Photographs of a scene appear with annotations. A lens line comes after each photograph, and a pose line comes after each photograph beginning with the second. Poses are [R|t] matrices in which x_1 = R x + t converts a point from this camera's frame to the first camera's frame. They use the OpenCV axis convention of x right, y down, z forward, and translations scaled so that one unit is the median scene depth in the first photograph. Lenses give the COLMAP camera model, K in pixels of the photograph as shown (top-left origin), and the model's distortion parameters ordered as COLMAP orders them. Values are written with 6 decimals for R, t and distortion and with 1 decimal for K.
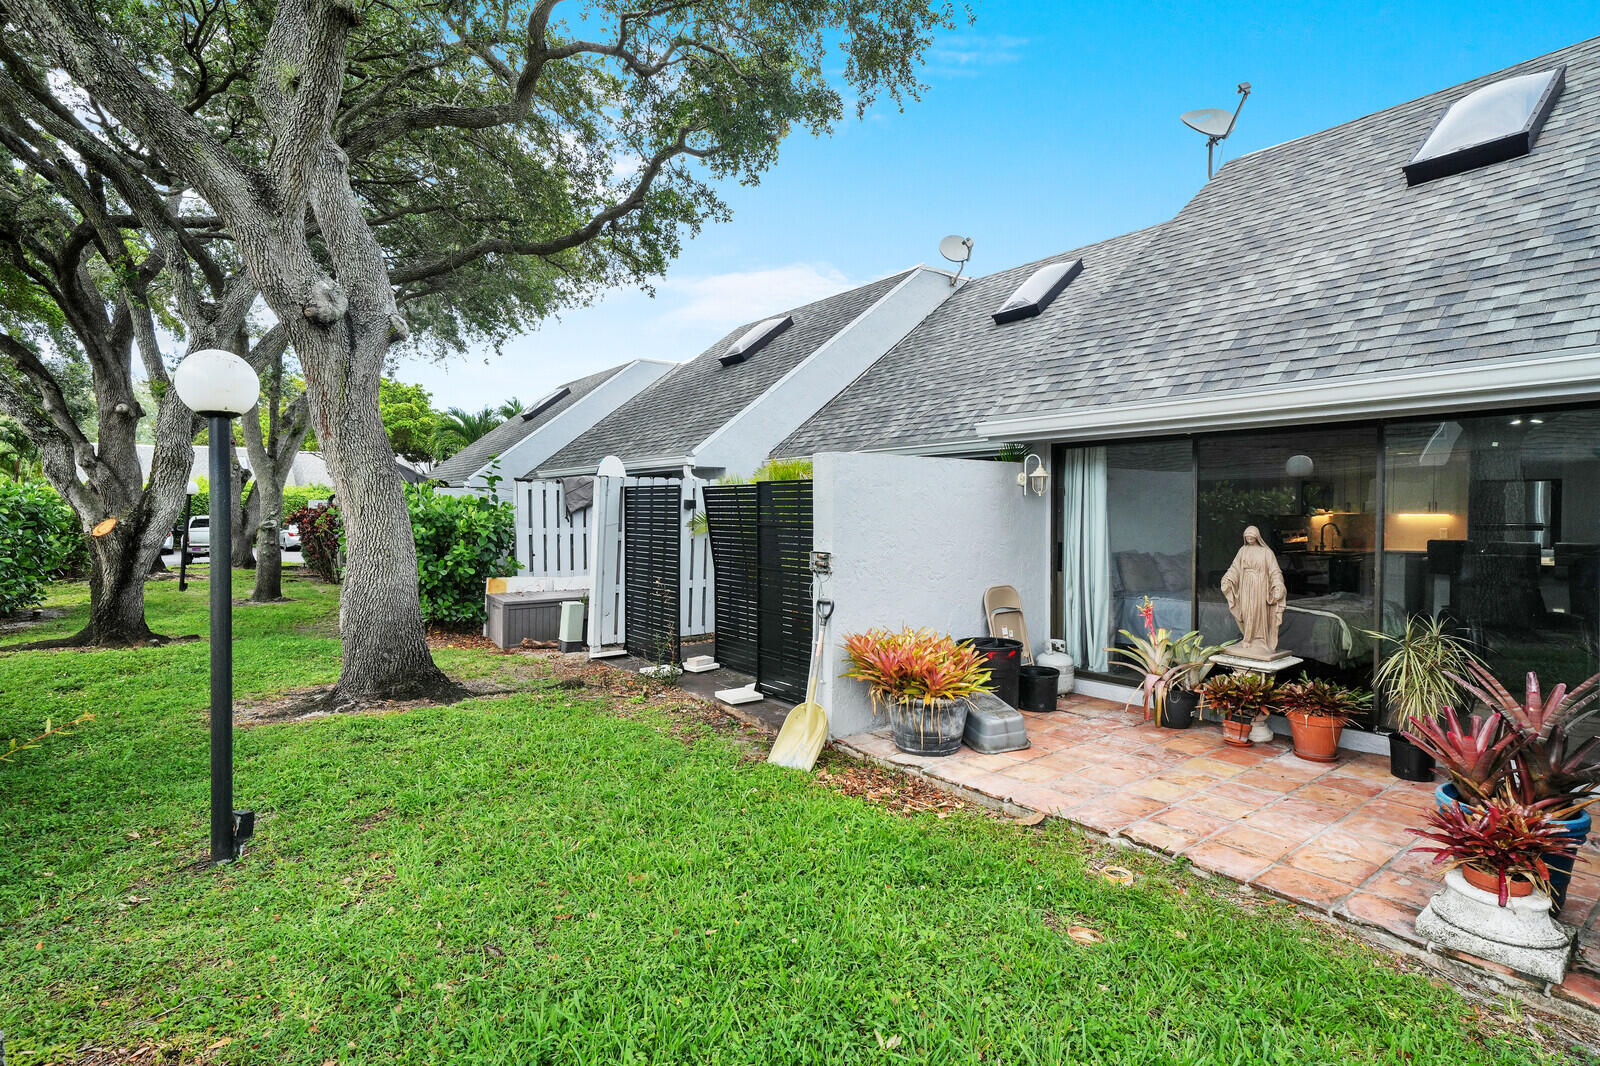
lens RADIAL K [[785.3, 0, 793.2], [0, 785.3, 536.5], [0, 0, 1]] dist [0.014537, 0.001457]
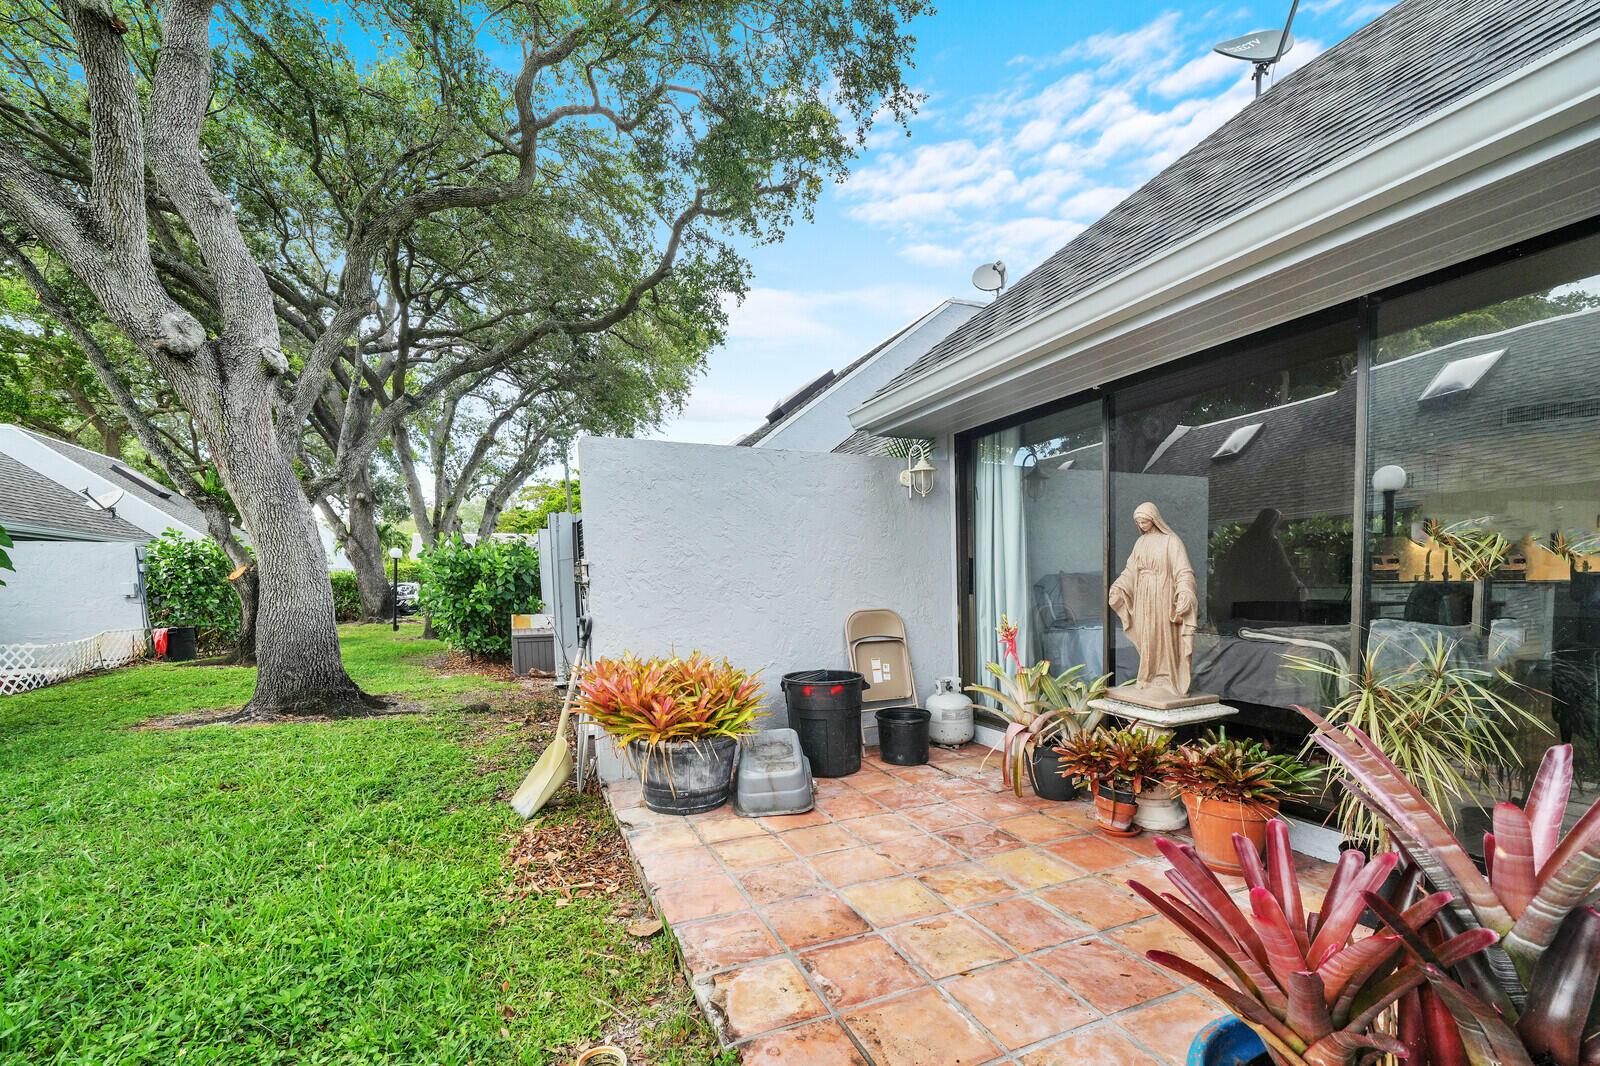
lens RADIAL K [[647.7, 0, 775.2], [0, 647.7, 619.3], [0, 0, 1]] dist [-0.001785, 0.000060]
pose [[0.962286, 0.002294, -0.272028, 0.404321], [0.005873, 0.999556, 0.029203, 0.061731], [0.271975, -0.029700, 0.961846, 0.374909]]
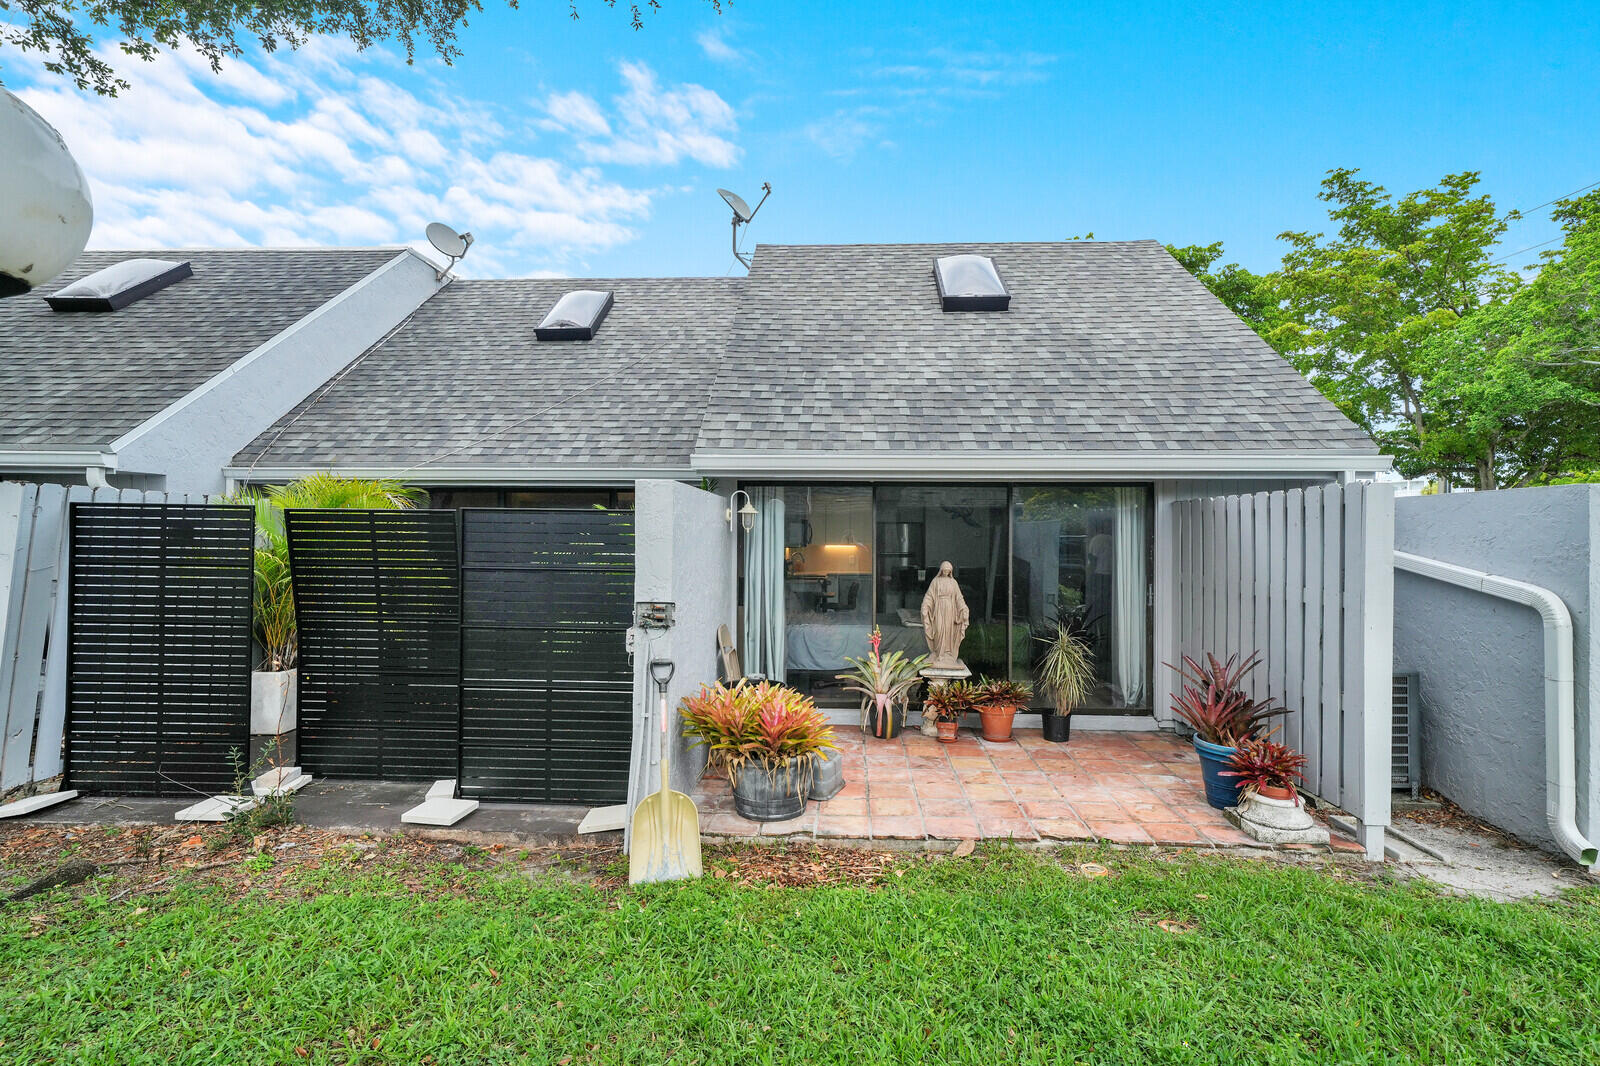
lens RADIAL K [[785.3, 0, 794.8], [0, 785.3, 532.8], [0, 0, 1]] dist [0.014537, 0.001457]
pose [[0.657251, 0.010535, 0.753598, -0.471989], [0.015904, 0.999486, -0.027844, -0.025830], [-0.753504, 0.030286, 0.656746, 0.345650]]
